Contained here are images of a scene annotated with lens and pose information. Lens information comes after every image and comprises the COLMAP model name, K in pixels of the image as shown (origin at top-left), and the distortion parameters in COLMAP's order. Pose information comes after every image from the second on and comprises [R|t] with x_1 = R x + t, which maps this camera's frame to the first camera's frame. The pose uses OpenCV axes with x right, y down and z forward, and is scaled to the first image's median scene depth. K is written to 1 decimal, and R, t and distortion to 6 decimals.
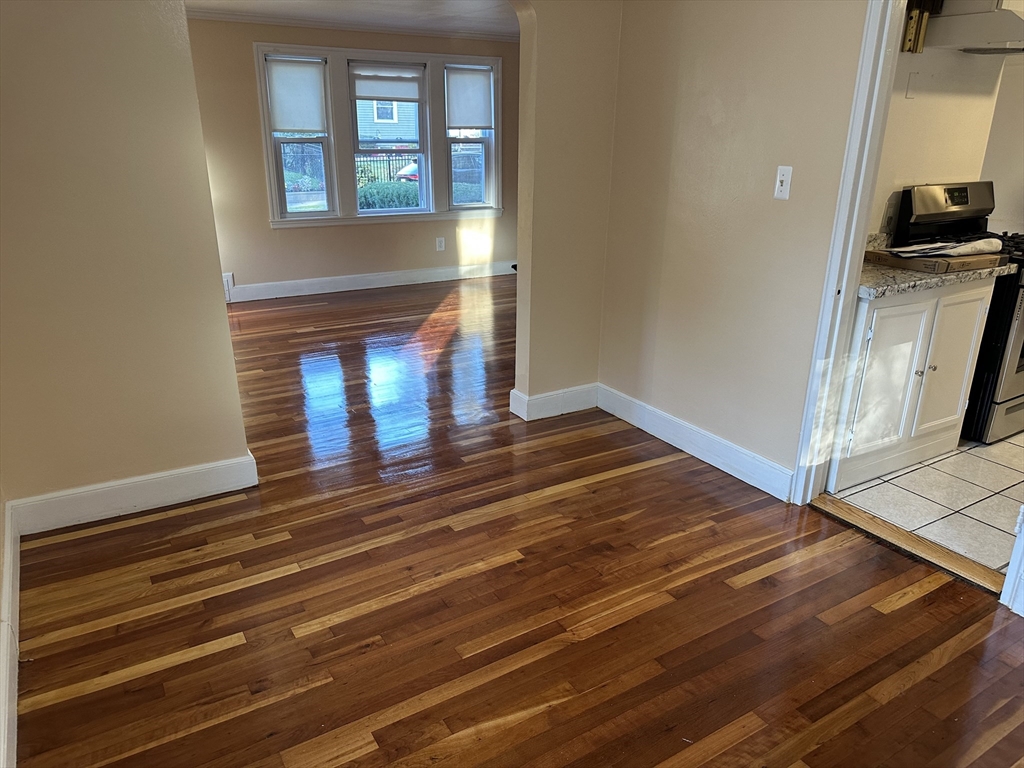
lens RADIAL K [[719.8, 0, 507.5], [0, 719.8, 384.8], [0, 0, 1]] dist [0.087392, -0.116059]
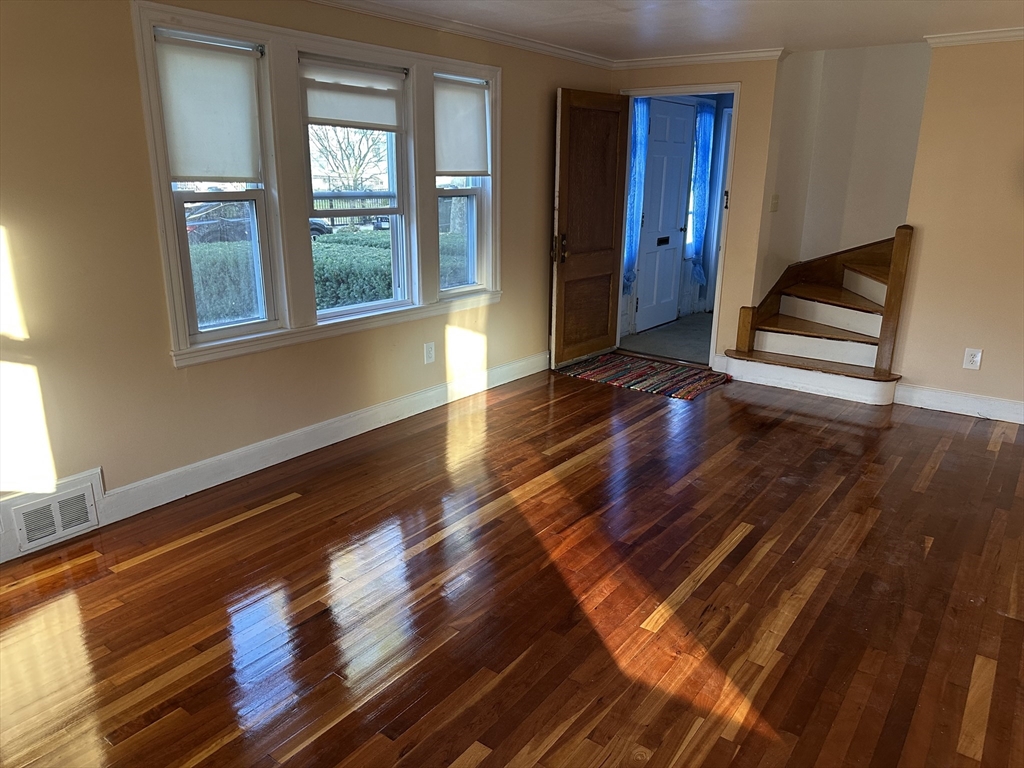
lens RADIAL K [[719.8, 0, 507.5], [0, 719.8, 384.8], [0, 0, 1]] dist [0.087392, -0.116059]
pose [[0.931804, -0.100387, 0.348803, -0.286984], [0.119090, 0.992350, -0.032539, -0.159510], [-0.342868, 0.071859, 0.936631, 0.447259]]
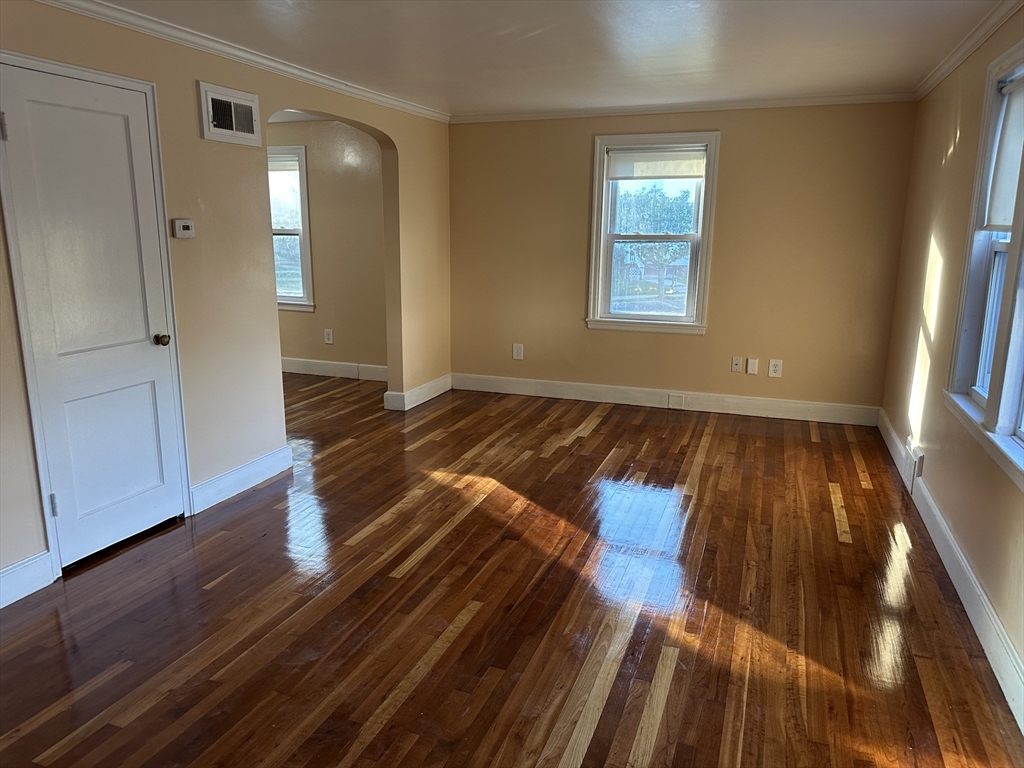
lens RADIAL K [[718.4, 0, 506.5], [0, 718.4, 384.1], [0, 0, 1]] dist [0.090876, -0.128326]
pose [[-0.792459, 0.116744, -0.598648, 0.245822], [-0.216918, 0.863394, 0.455518, -0.401738], [0.570049, 0.490837, -0.658881, 1.162711]]
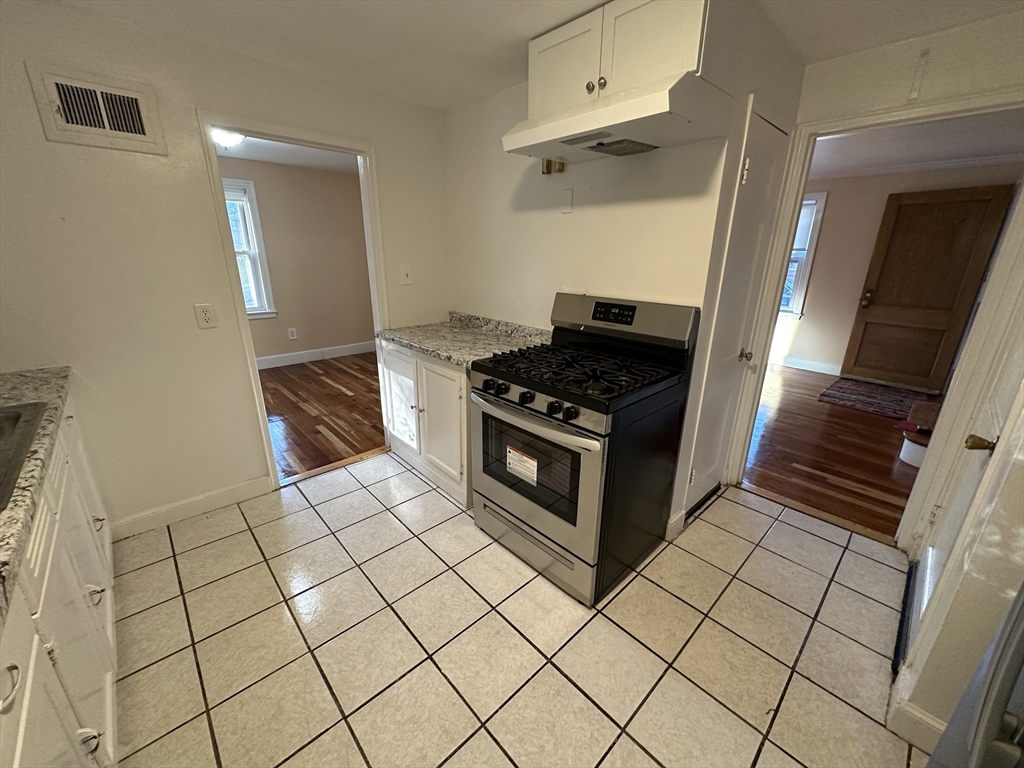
lens RADIAL K [[407.3, 0, 512.7], [0, 407.3, 384.2], [0, 0, 1]] dist [-0.000874, -0.000131]
pose [[0.209355, 0.304902, -0.929088, 0.668560], [-0.336582, 0.914553, 0.224289, -0.152605], [0.918087, 0.265758, 0.294091, 0.461395]]
